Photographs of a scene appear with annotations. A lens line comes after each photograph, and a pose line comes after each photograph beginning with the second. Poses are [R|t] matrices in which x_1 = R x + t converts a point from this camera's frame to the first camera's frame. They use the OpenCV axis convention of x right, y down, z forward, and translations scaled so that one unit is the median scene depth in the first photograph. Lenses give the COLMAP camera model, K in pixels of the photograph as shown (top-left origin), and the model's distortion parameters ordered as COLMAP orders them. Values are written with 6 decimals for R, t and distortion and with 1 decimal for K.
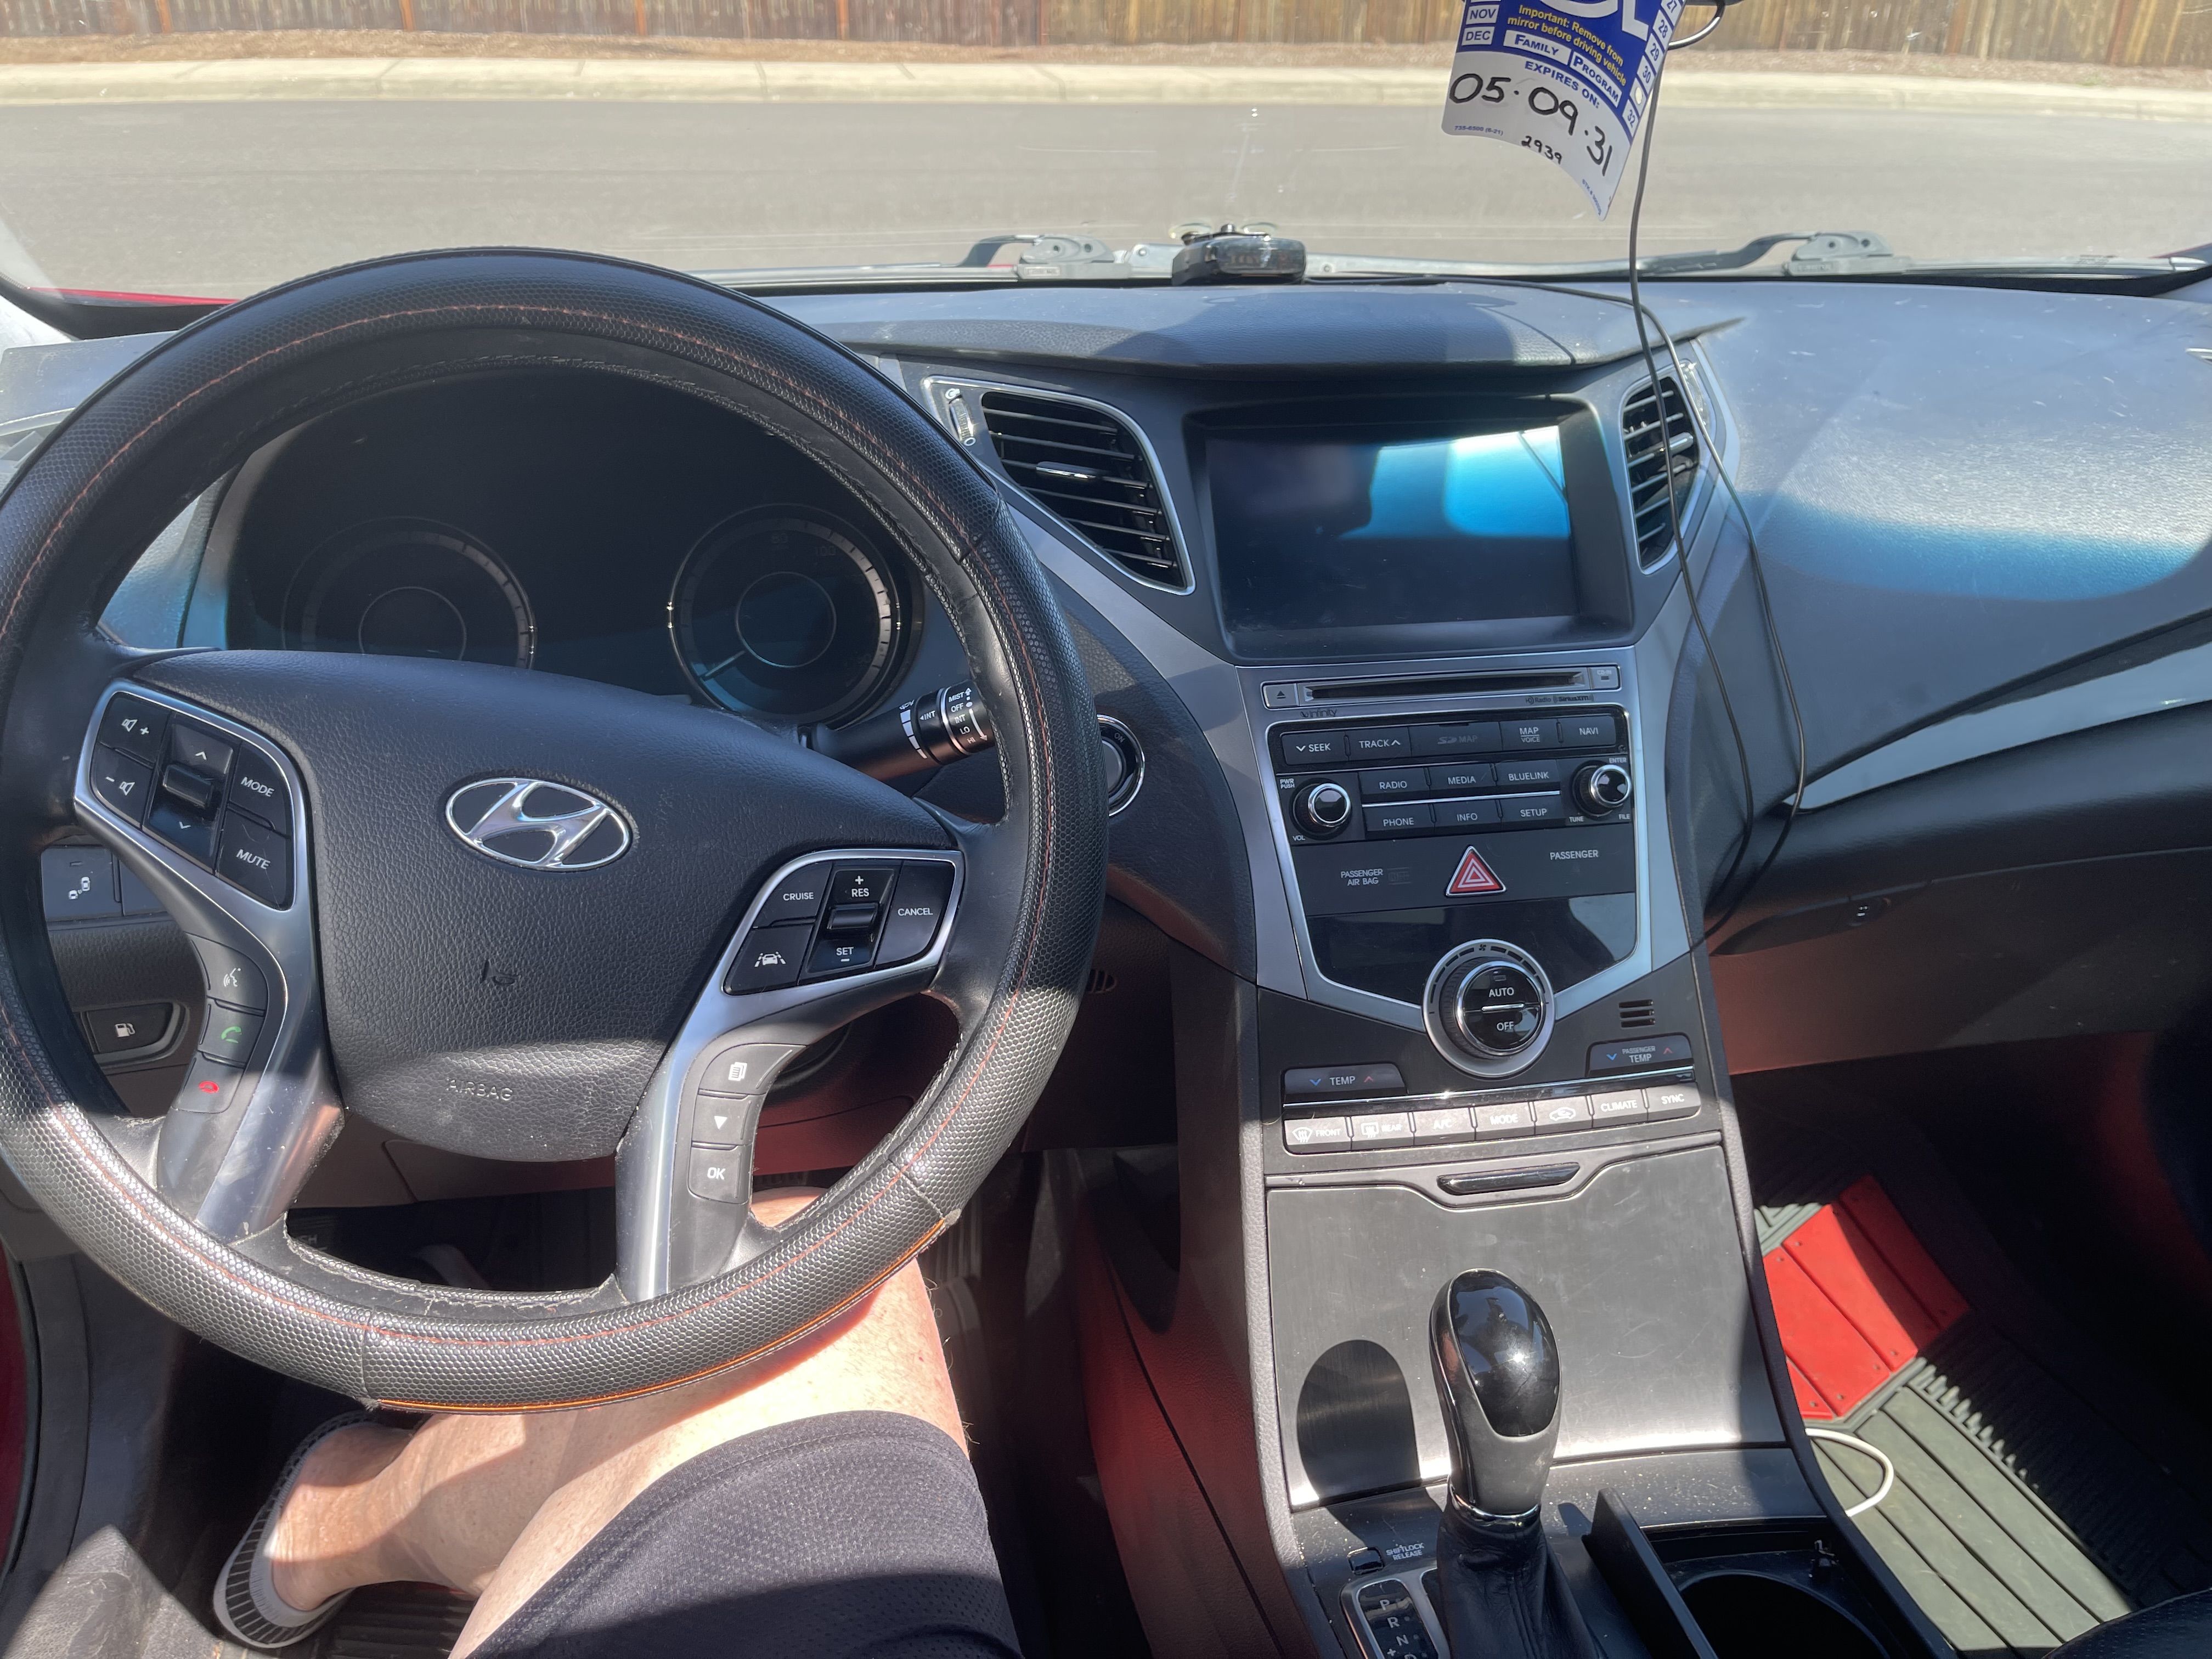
lens RADIAL K [[1652.0, 0, 1066.5], [0, 1652.0, 825.2], [0, 0, 1]] dist [0.007943, -0.051161]
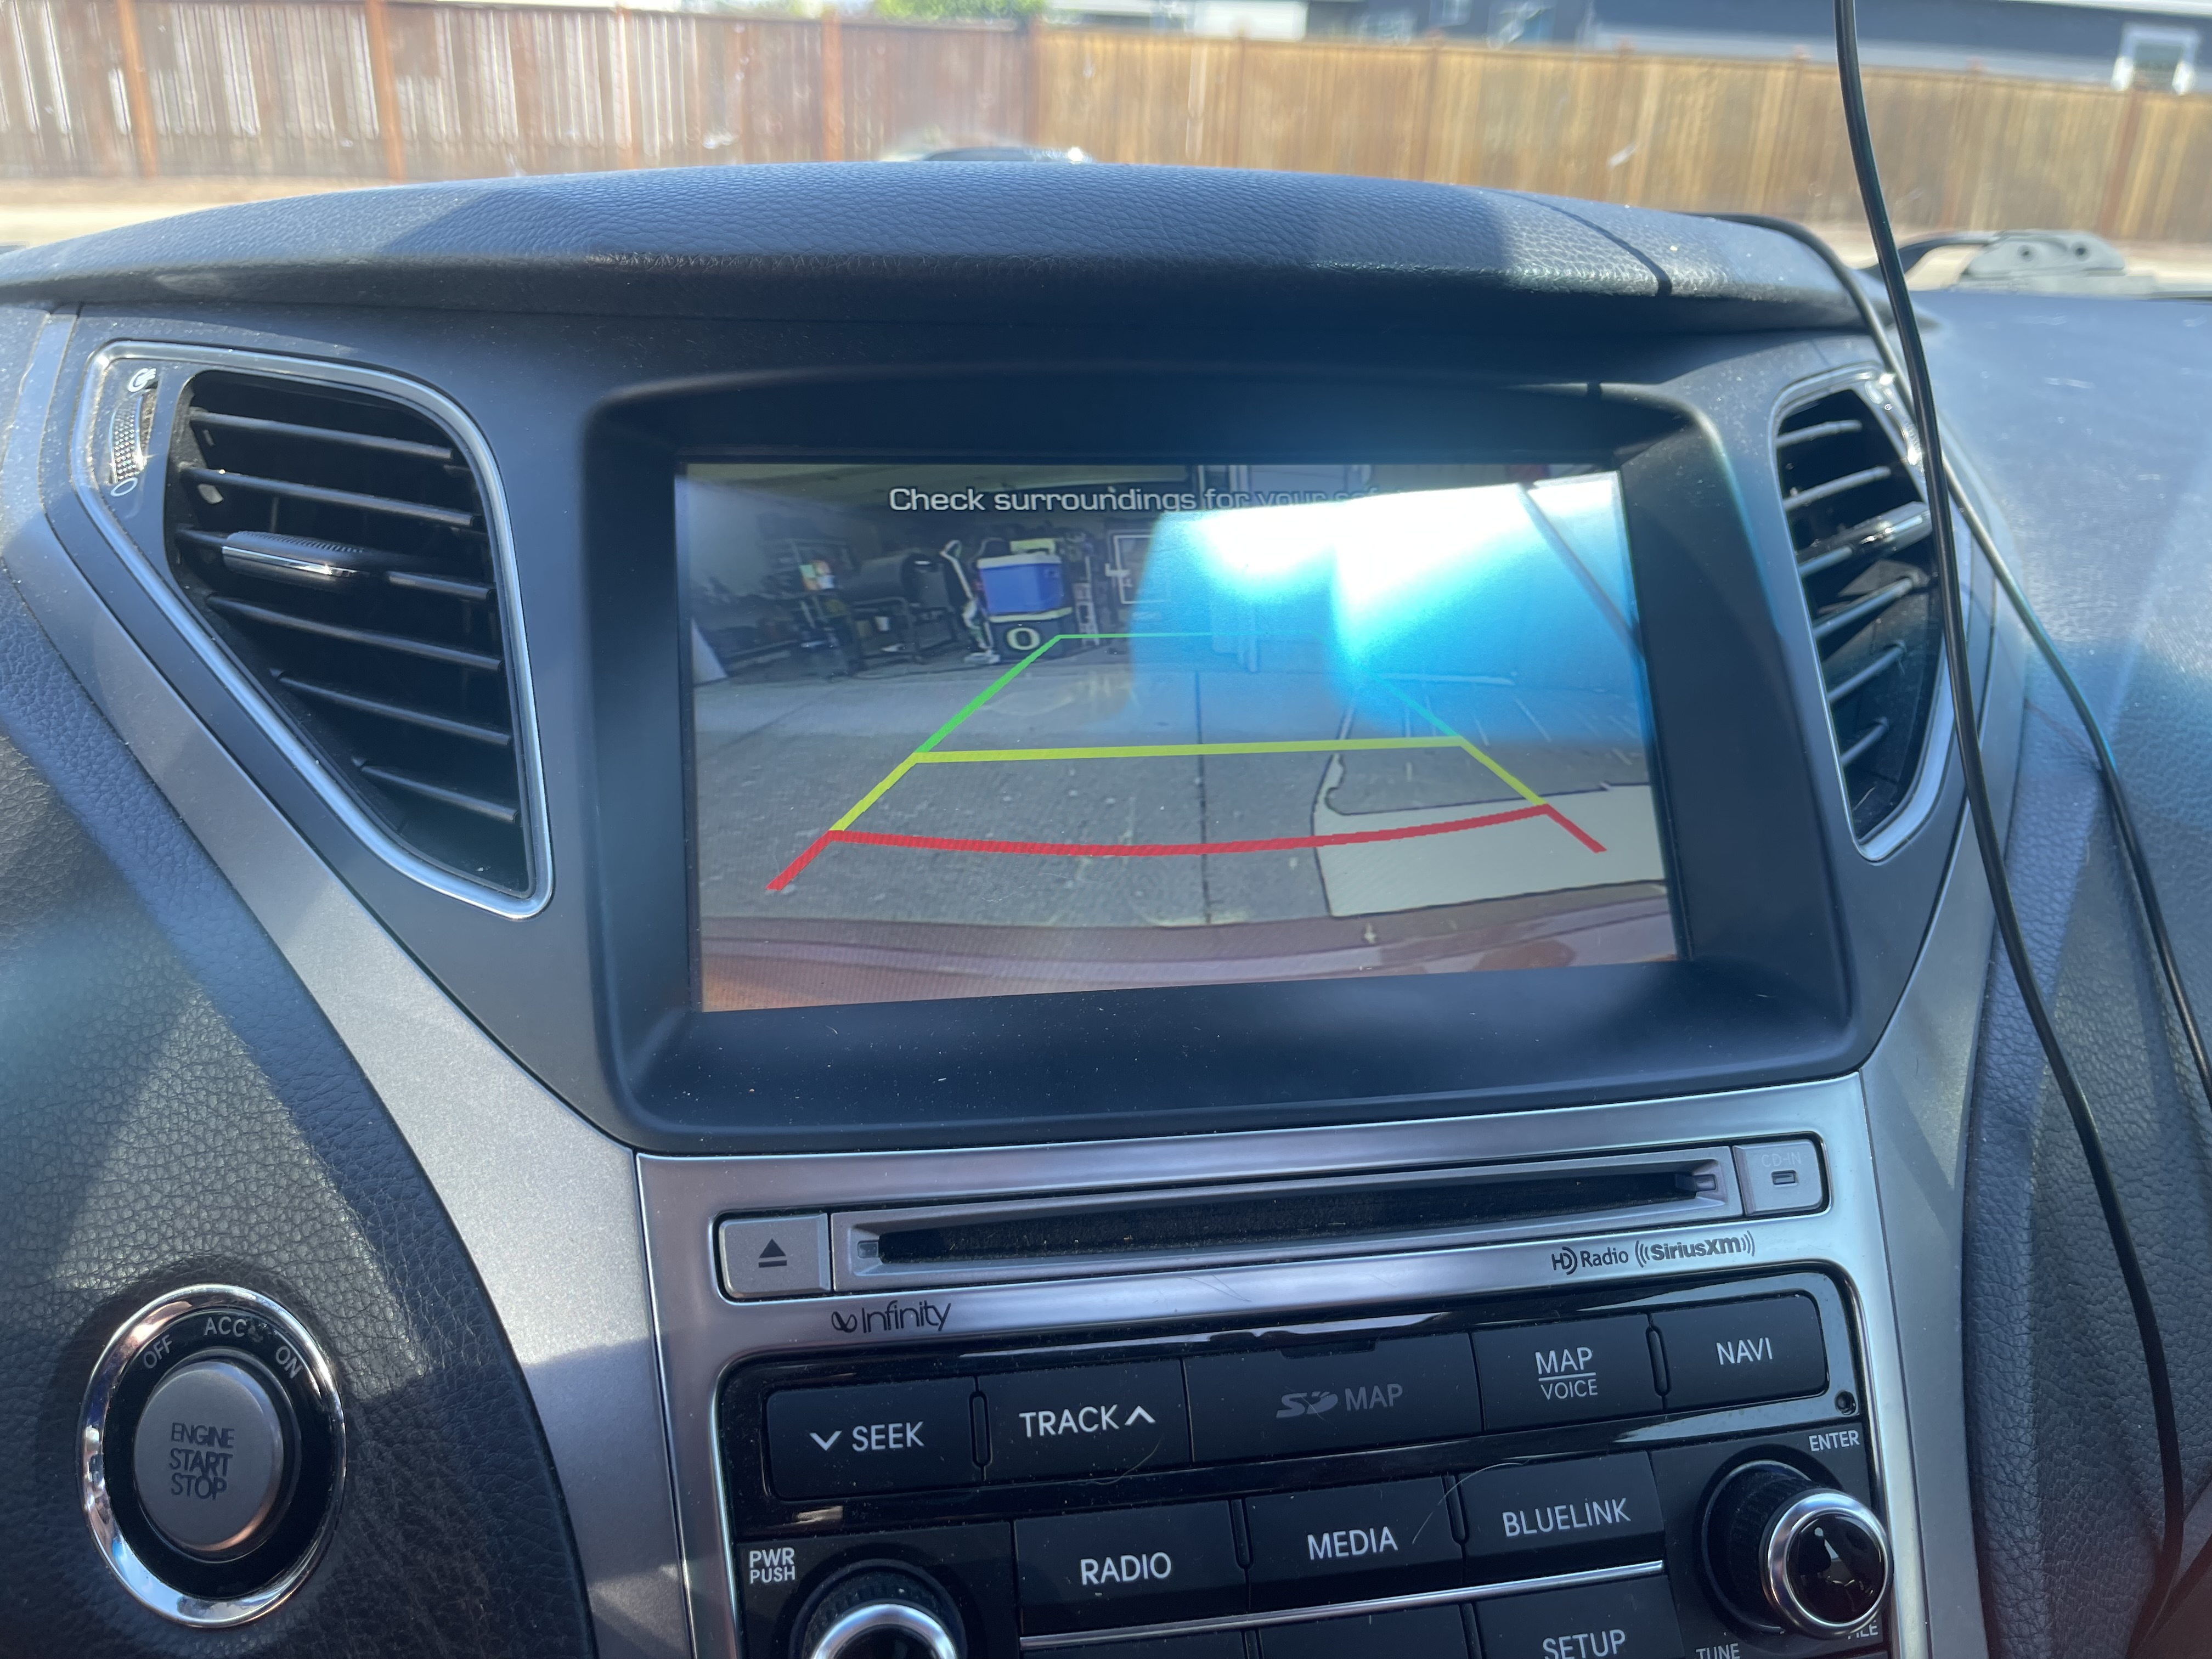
lens RADIAL K [[1640.7, 0, 1106.0], [0, 1640.7, 829.5], [0, 0, 1]] dist [0.039925, -0.087081]
pose [[0.999700, 0.012828, 0.020877, 0.164804], [-0.010867, 0.995749, -0.091467, -0.116696], [-0.021962, 0.091212, 0.995589, 0.606987]]
